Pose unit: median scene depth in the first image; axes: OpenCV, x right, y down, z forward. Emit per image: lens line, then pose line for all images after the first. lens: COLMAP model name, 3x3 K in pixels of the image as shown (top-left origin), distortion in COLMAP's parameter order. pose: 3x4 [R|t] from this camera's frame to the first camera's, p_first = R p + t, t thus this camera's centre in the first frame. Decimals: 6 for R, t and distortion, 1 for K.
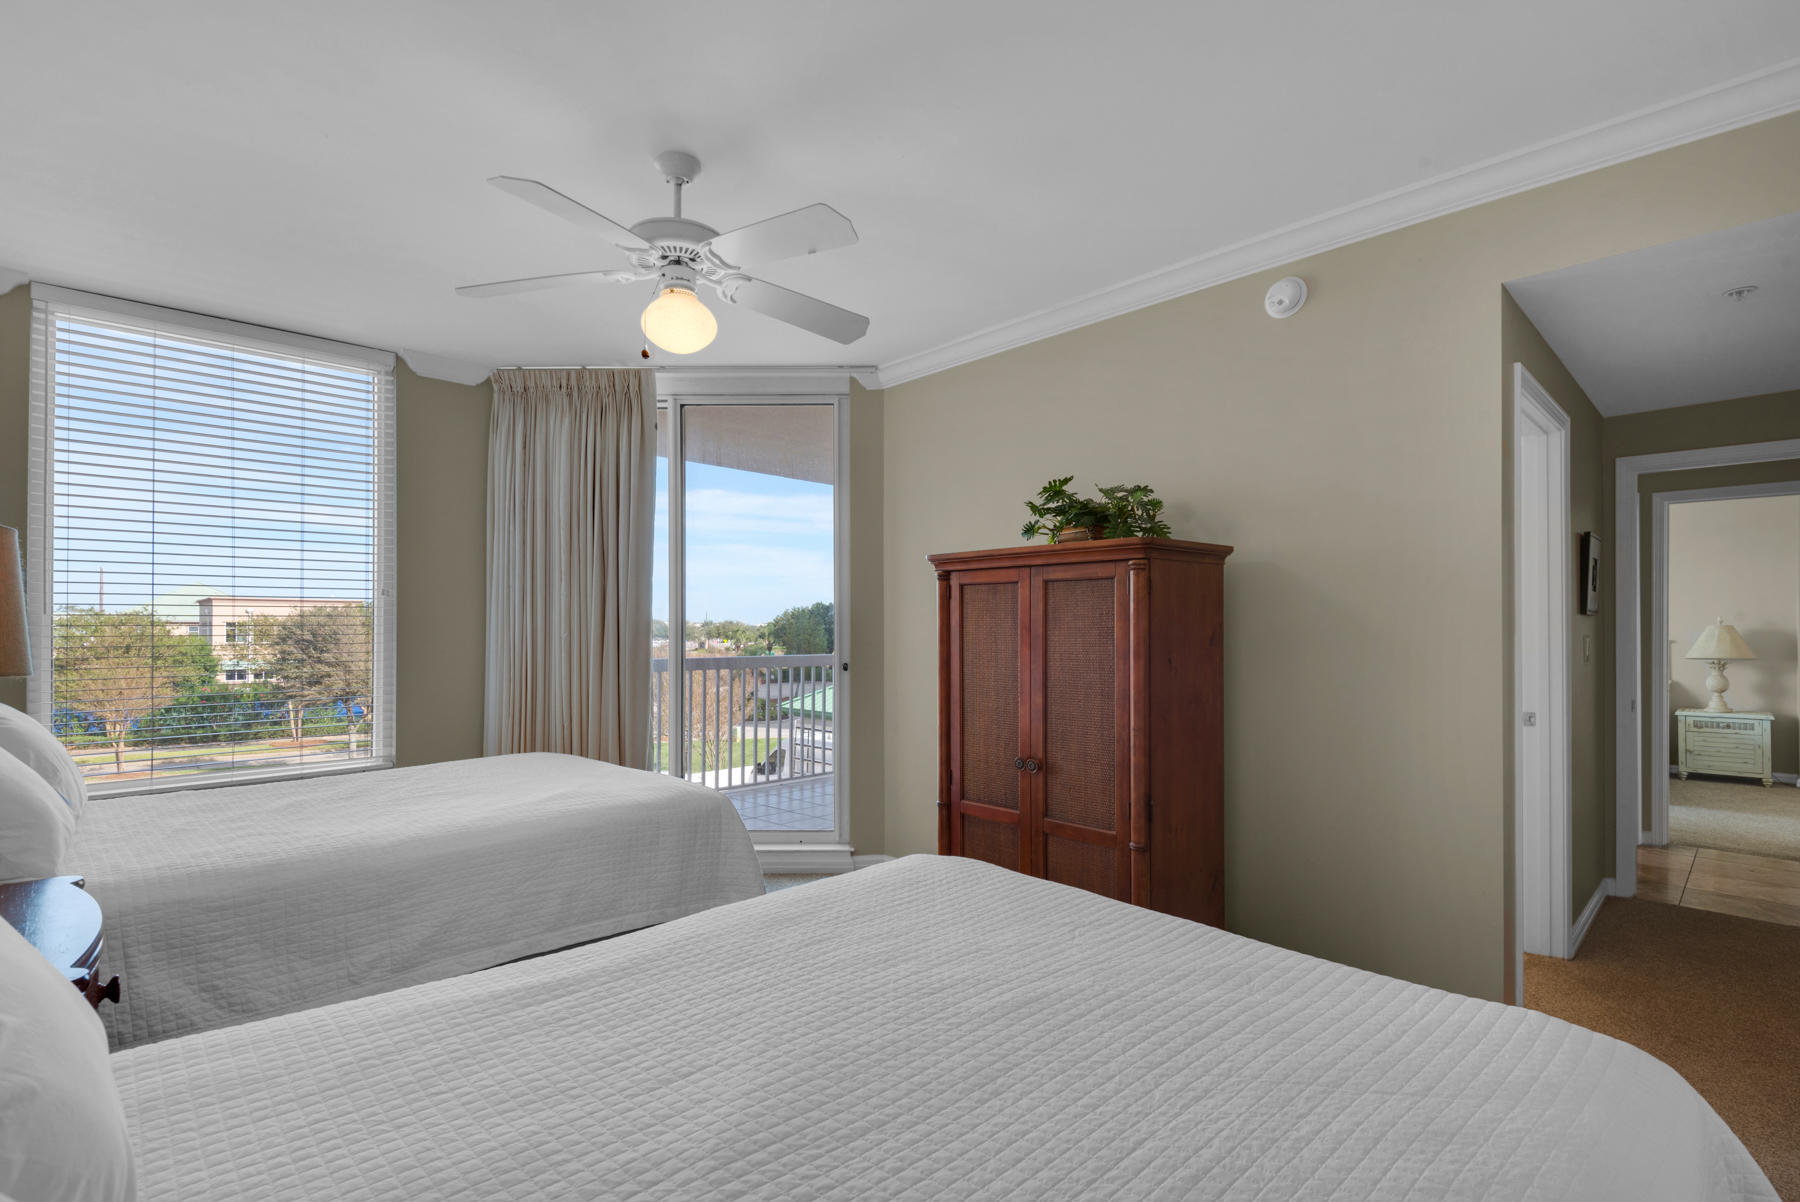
lens RADIAL K [[832.3, 0, 900.4], [0, 832.3, 617.3], [0, 0, 1]] dist [0.044099, -0.024706]
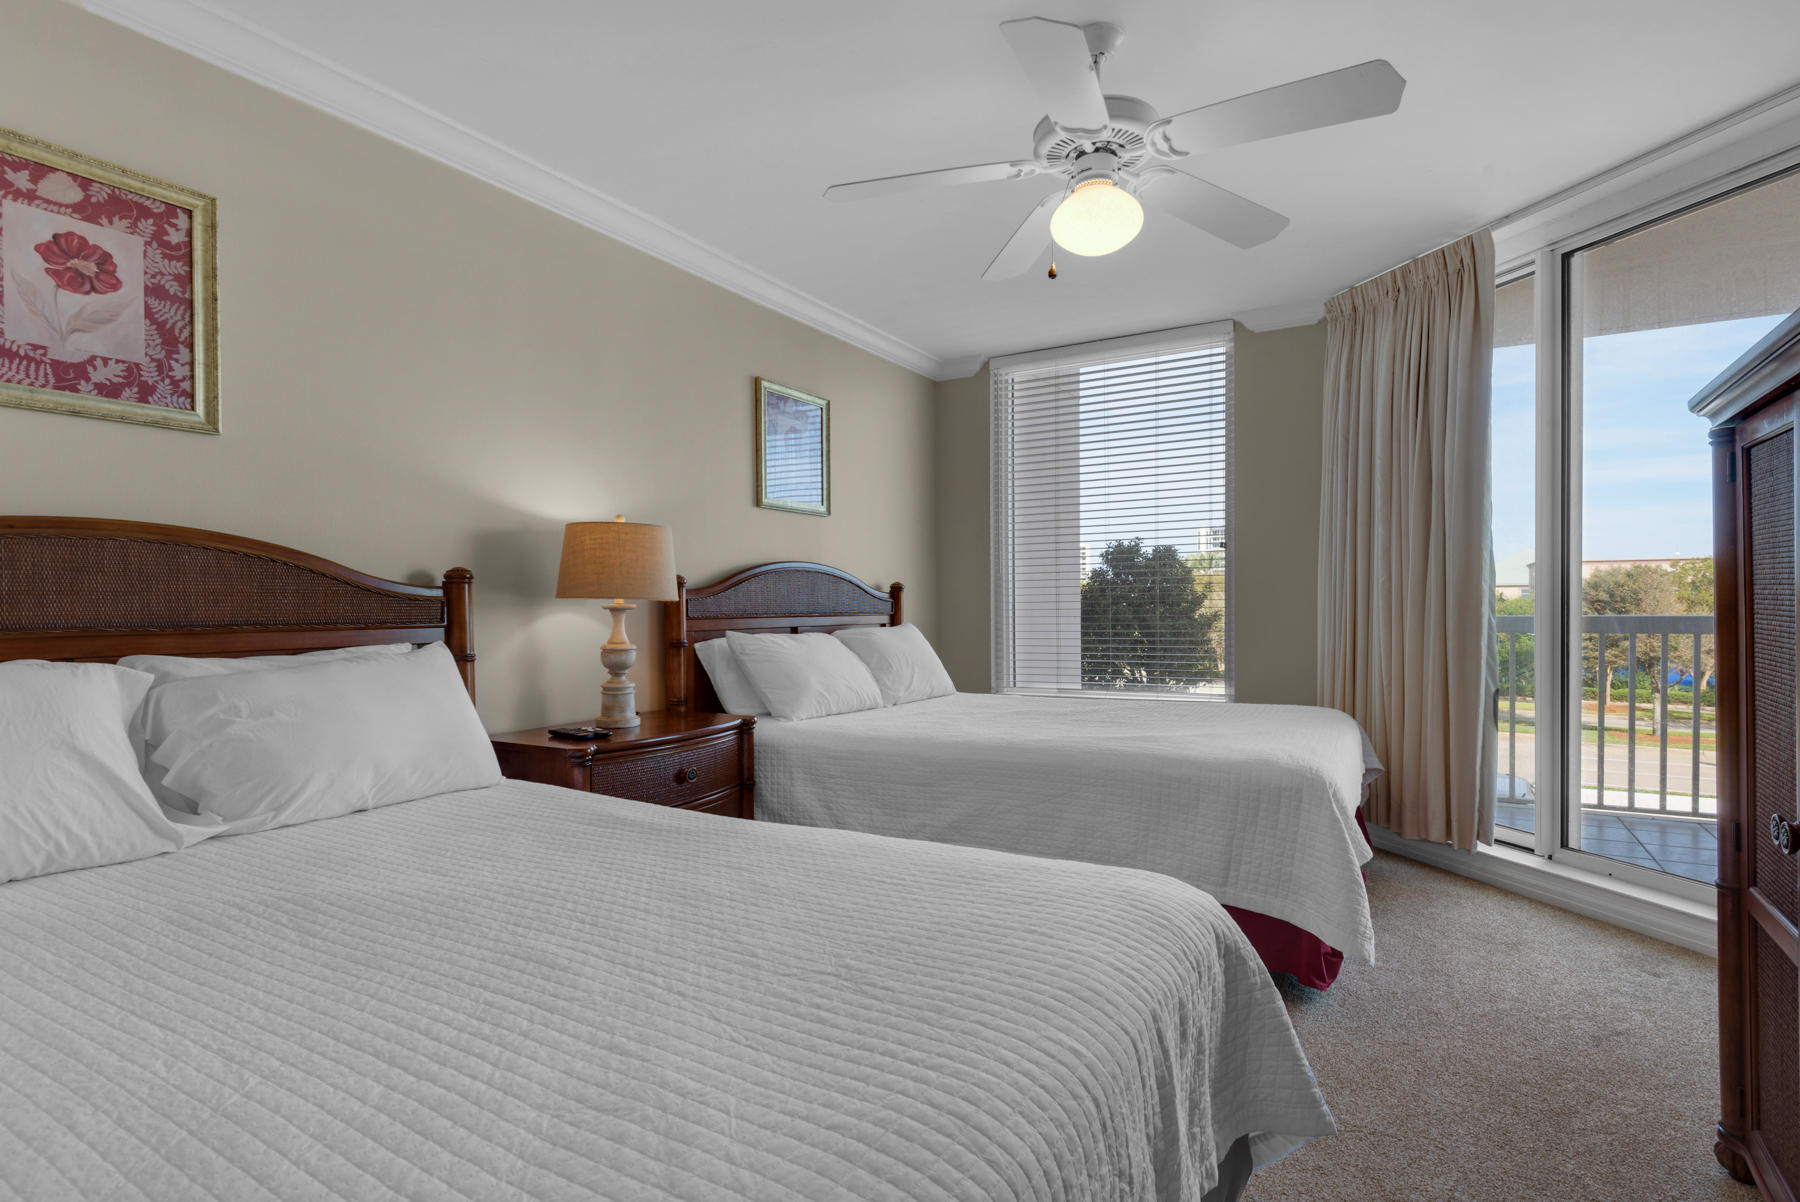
lens RADIAL K [[832.3, 0, 900.4], [0, 832.3, 617.3], [0, 0, 1]] dist [0.044099, -0.024706]
pose [[0.327714, 0.022219, -0.944516, 0.262651], [0.019028, 0.999365, 0.030111, 0.019021], [0.944585, -0.027840, 0.327083, 0.255968]]
